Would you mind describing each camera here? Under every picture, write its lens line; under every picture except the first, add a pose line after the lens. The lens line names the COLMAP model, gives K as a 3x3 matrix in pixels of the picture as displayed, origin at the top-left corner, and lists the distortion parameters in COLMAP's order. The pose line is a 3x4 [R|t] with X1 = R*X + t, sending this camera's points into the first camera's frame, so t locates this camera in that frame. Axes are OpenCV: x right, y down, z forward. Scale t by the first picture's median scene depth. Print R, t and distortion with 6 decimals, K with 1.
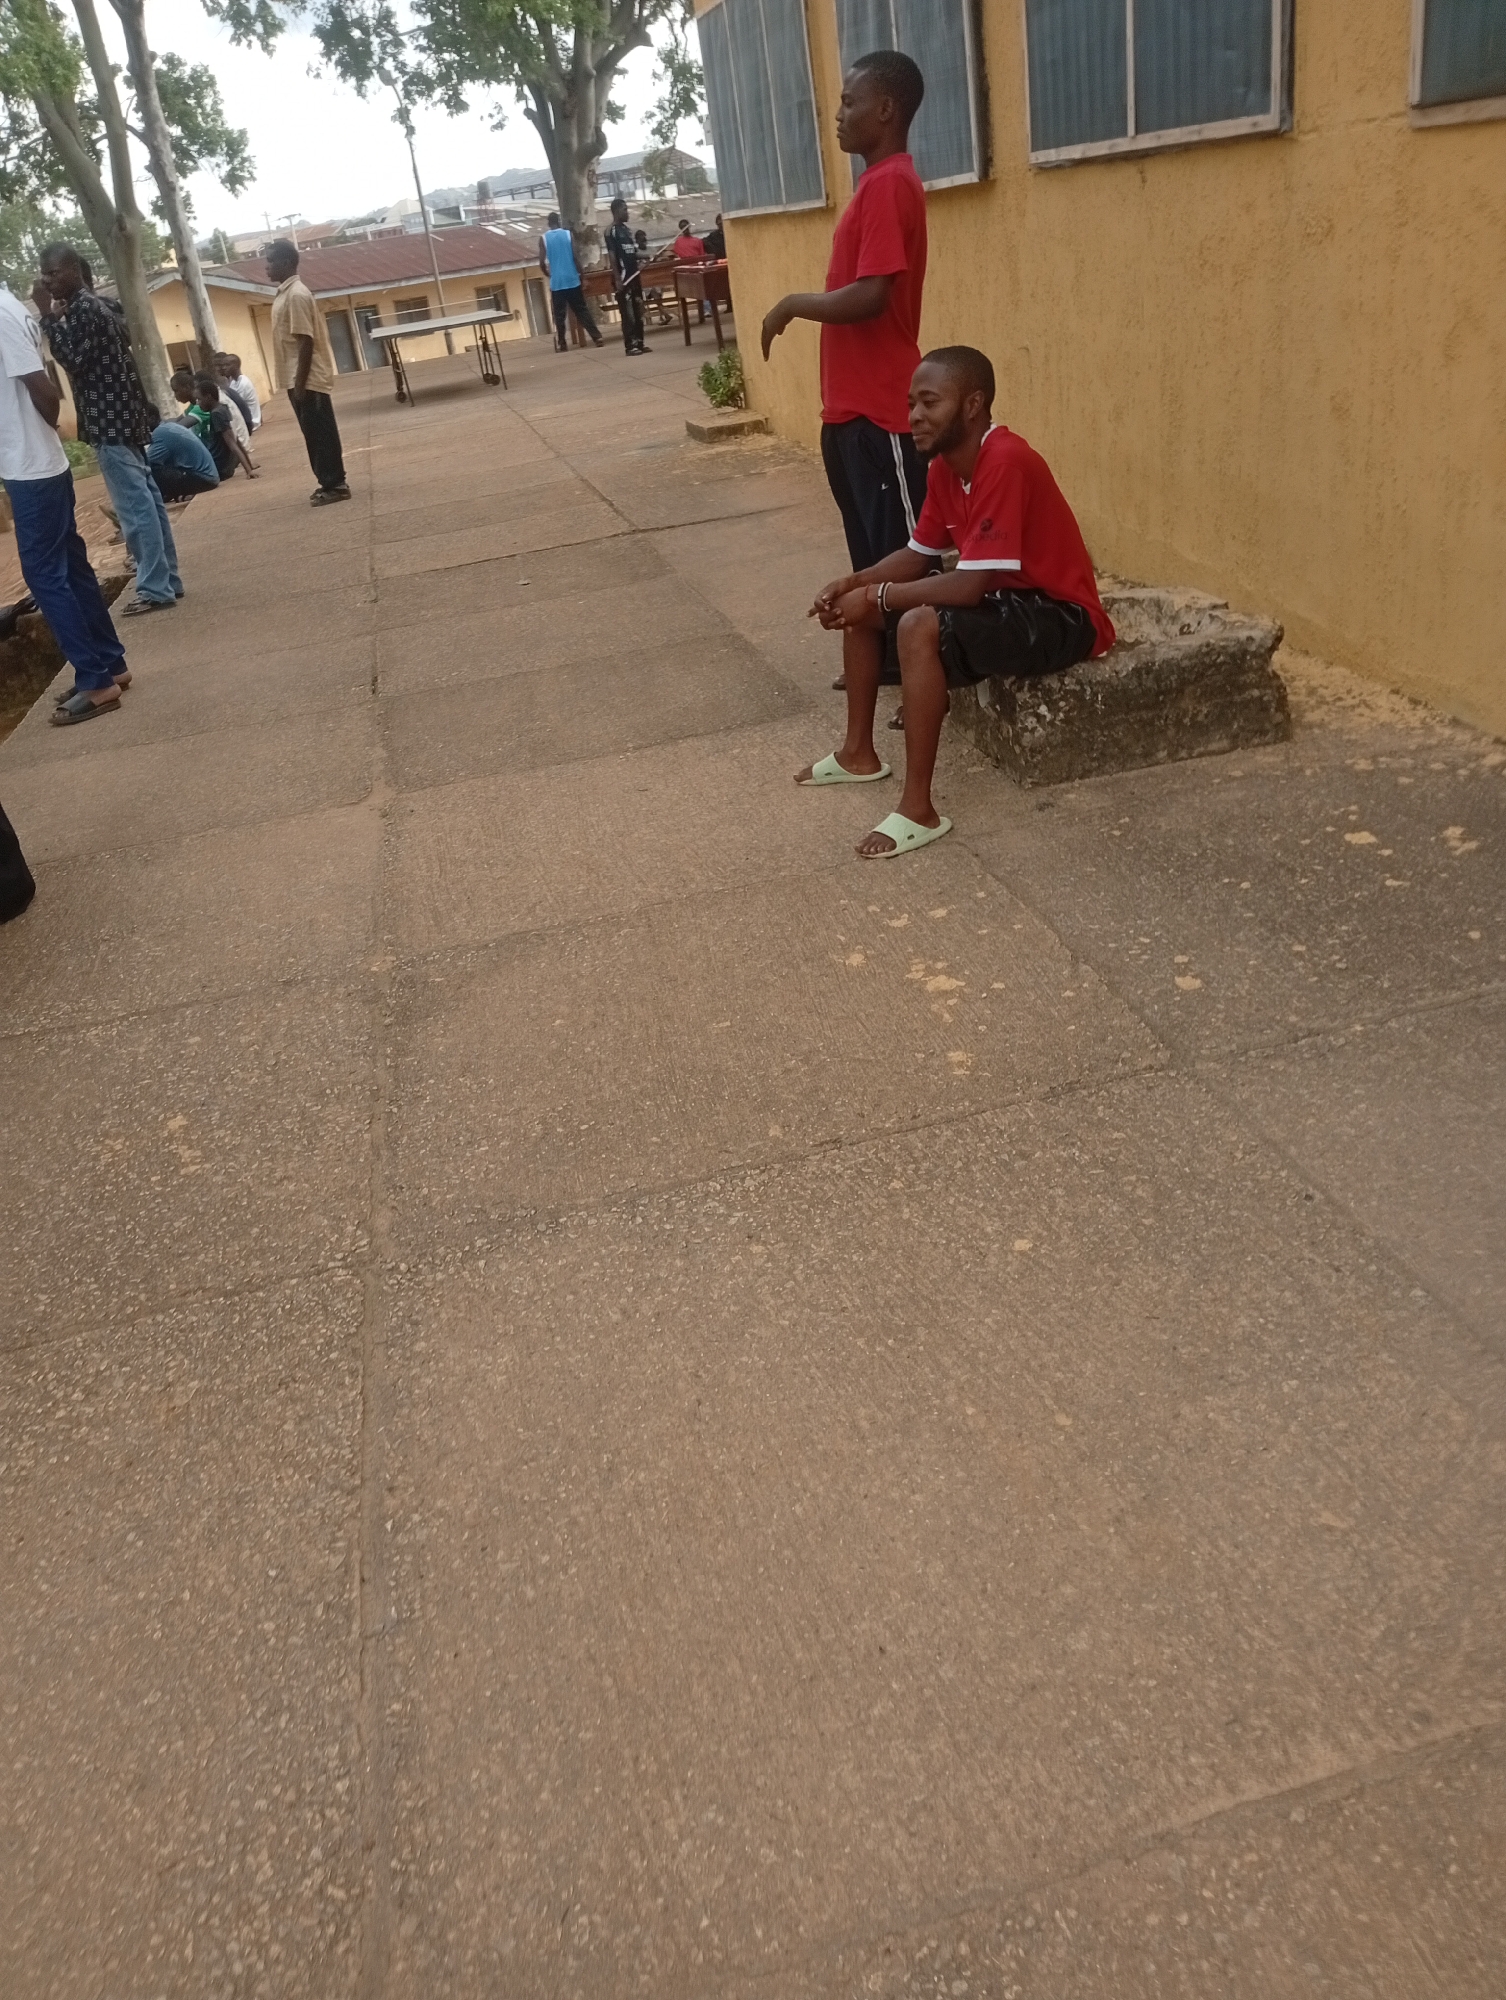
lens RADIAL K [[1575.6, 0, 757.4], [0, 1575.6, 1036.9], [0, 0, 1]] dist [0.005494, -0.055854]
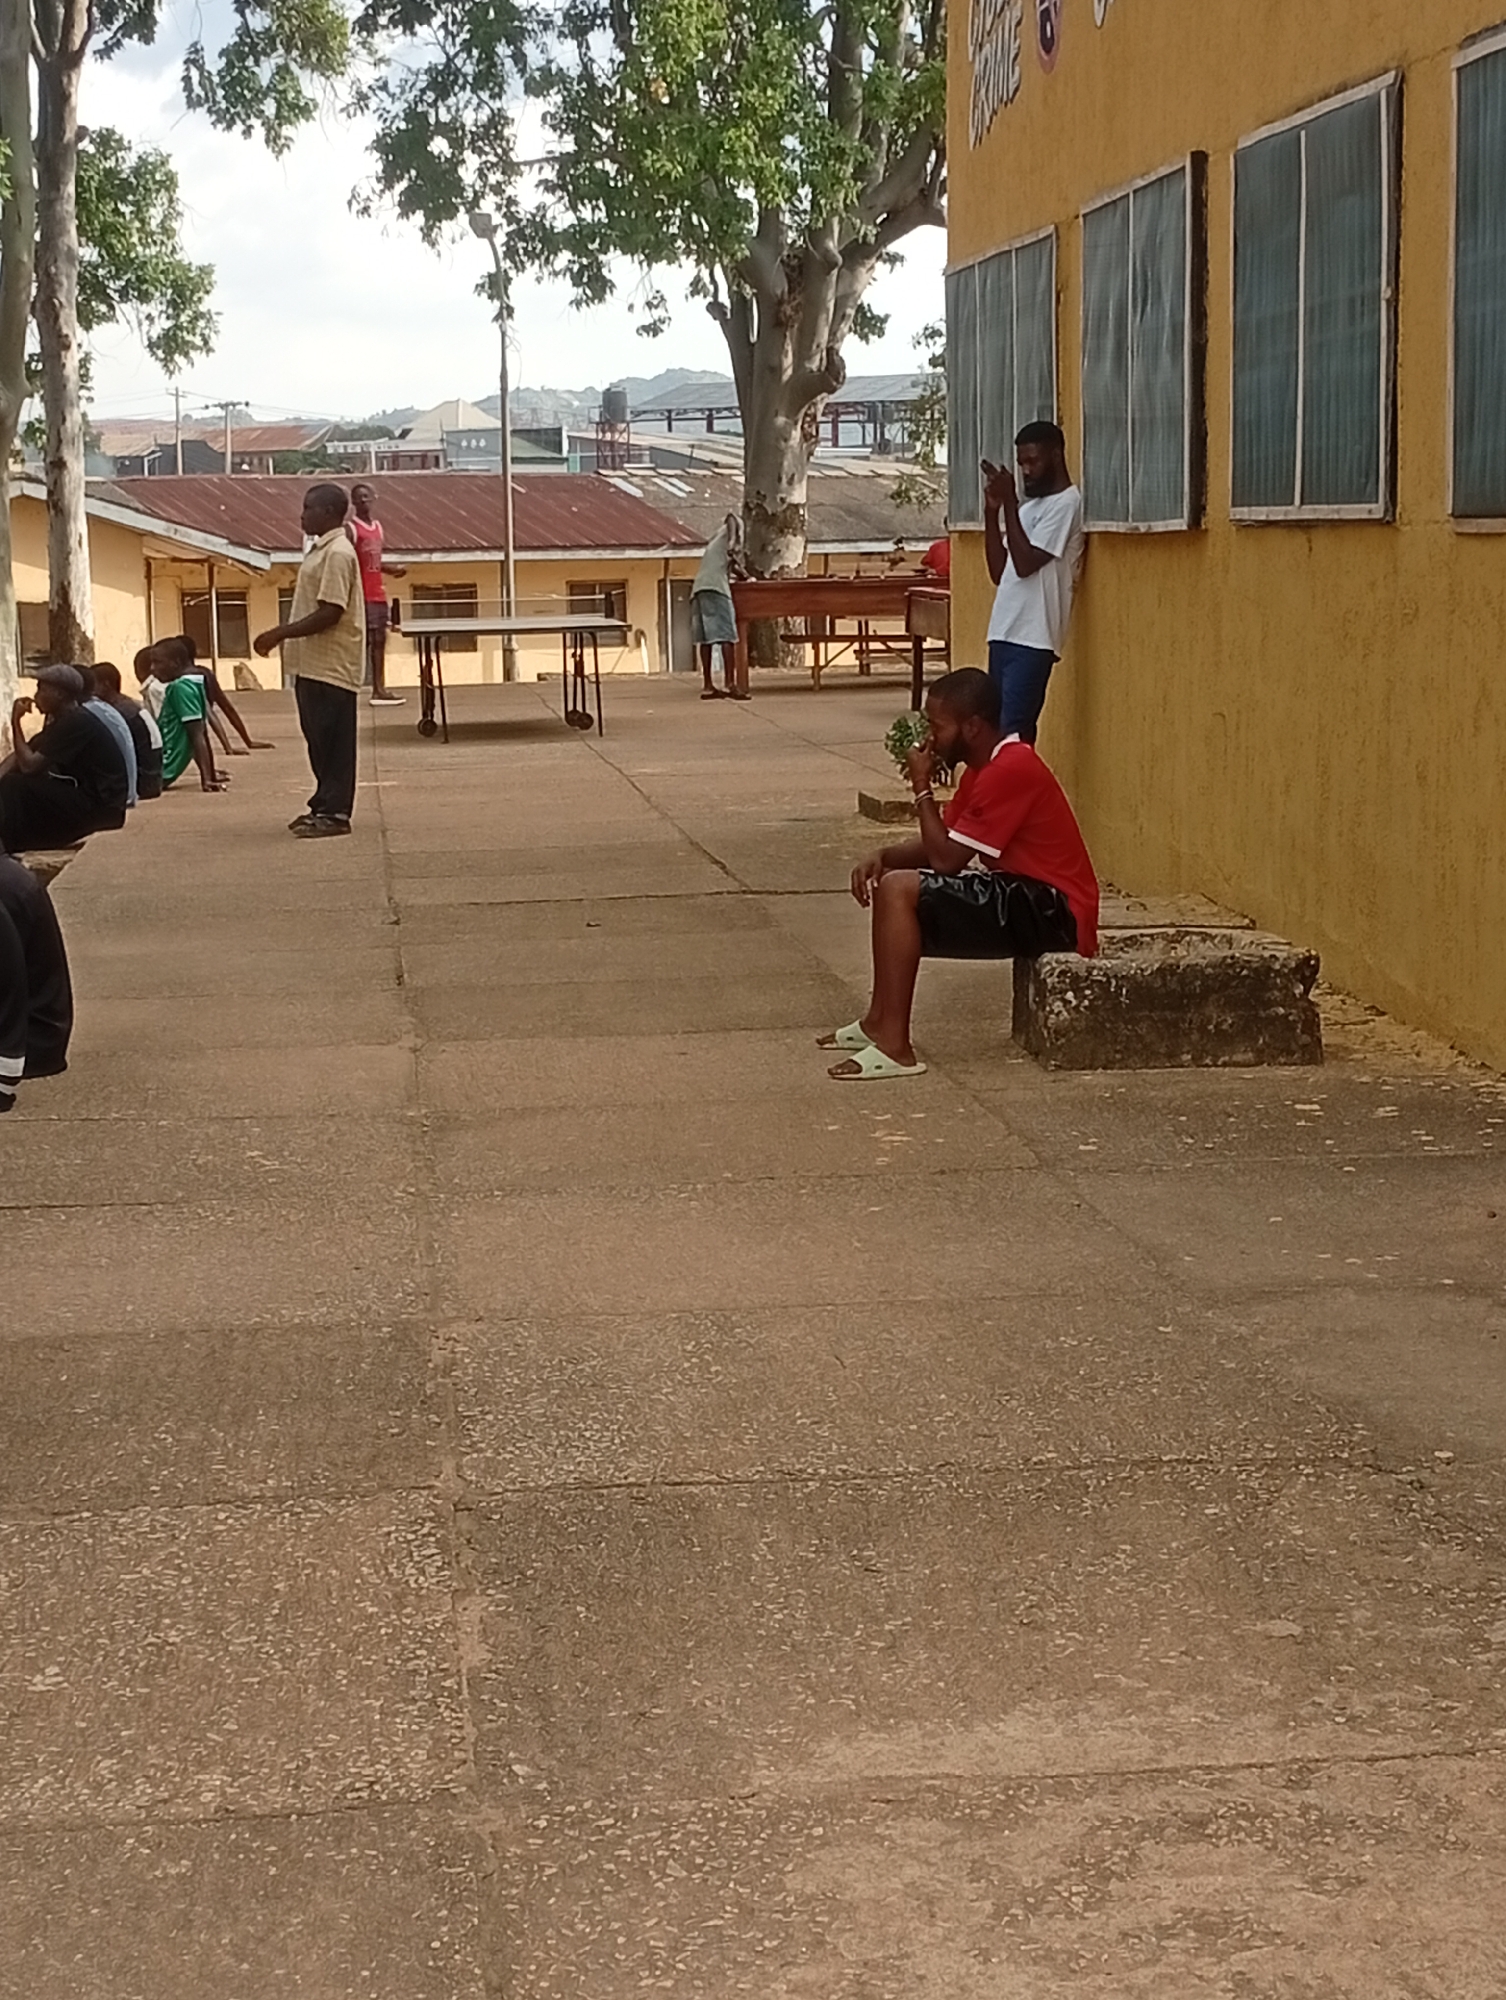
lens RADIAL K [[3734.2, 0, 750.6], [0, 3734.2, 1084.5], [0, 0, 1]] dist [0.037984, 0.169673]
pose [[0.986975, 0.130532, -0.094034, 0.030242], [-0.153667, 0.937939, -0.310896, 0.092381], [0.047617, 0.321296, 0.945781, -0.189700]]
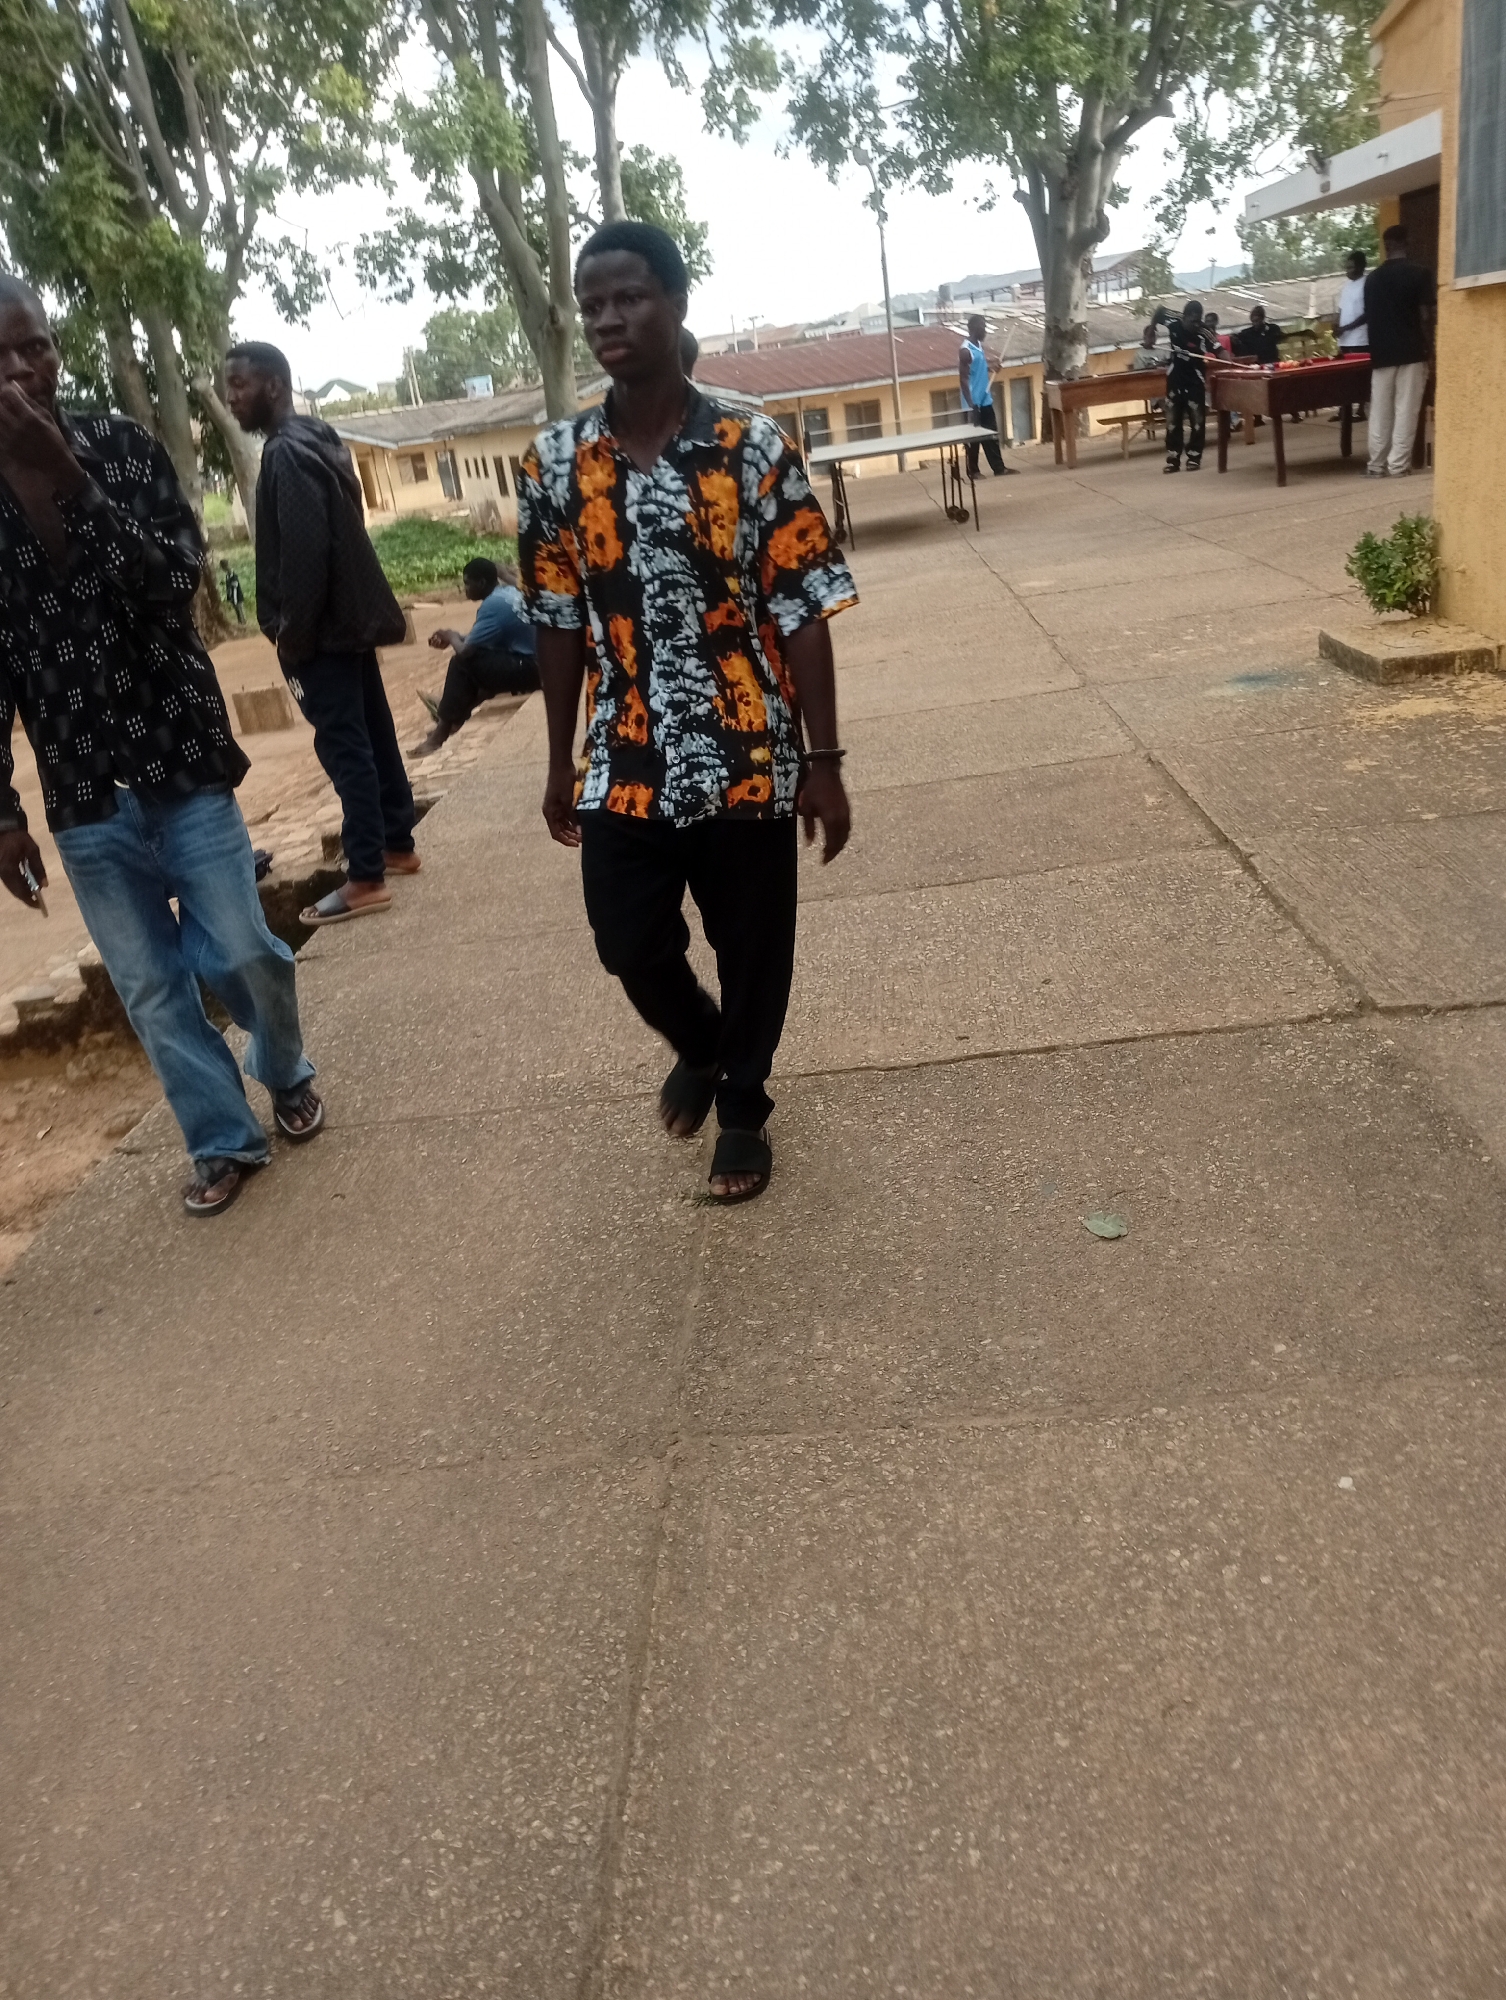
lens RADIAL K [[1535.3, 0, 753.0], [0, 1535.3, 1000.0], [0, 0, 1]] dist [0.066281, -0.175964]
pose [[0.965857, 0.097993, -0.239827, -0.040435], [-0.113985, 0.992030, -0.053711, -0.085860], [0.232652, 0.079213, 0.969329, 0.175349]]
